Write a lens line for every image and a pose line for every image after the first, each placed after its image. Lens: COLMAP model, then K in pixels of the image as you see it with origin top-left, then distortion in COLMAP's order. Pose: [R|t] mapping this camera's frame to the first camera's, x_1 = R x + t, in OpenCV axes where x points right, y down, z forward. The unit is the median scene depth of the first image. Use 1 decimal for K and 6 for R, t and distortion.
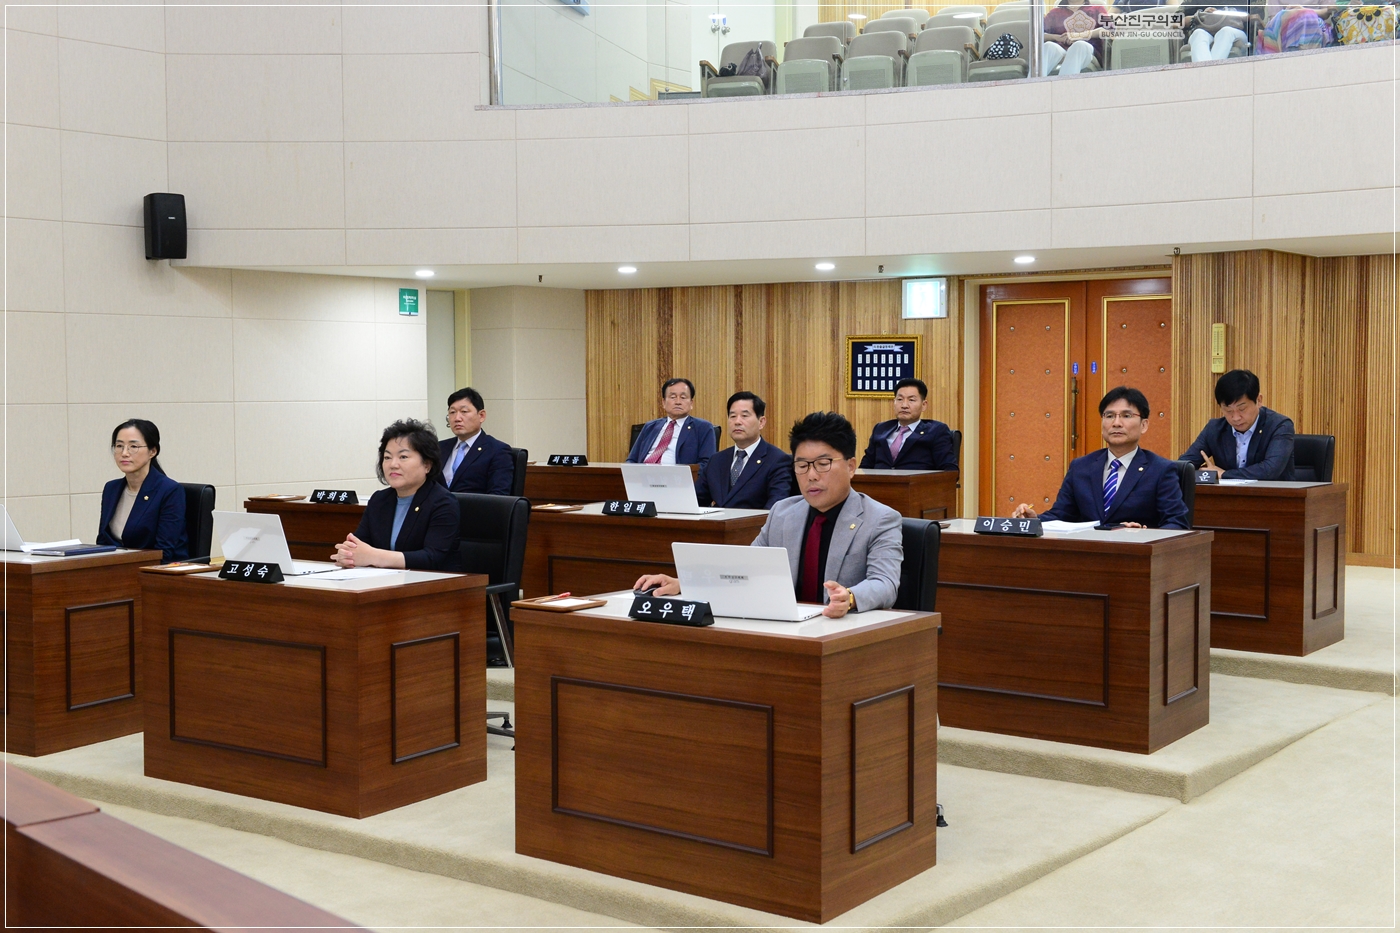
lens RADIAL K [[1630.7, 0, 695.7], [0, 1630.7, 464.5], [0, 0, 1]] dist [0.011581, 0.000000]
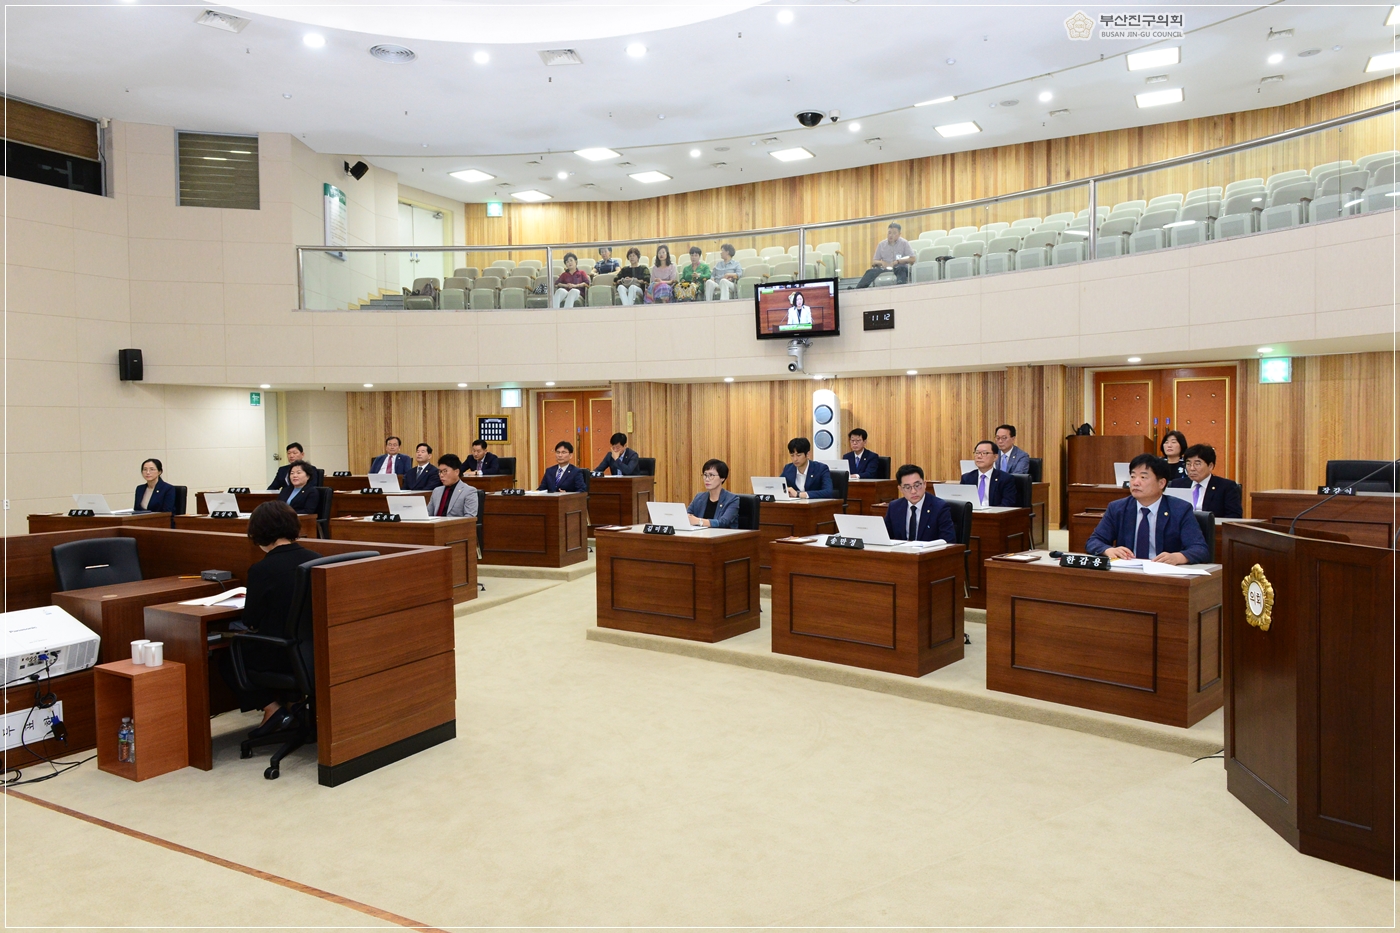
lens RADIAL K [[975.4, 0, 703.1], [0, 975.4, 468.4], [0, 0, 1]] dist [-0.005544, 0.001778]
pose [[0.958495, -0.017412, 0.284579, 0.015903], [0.020204, 0.999772, -0.006878, 0.008908], [-0.284394, 0.012342, 0.958628, -0.424868]]
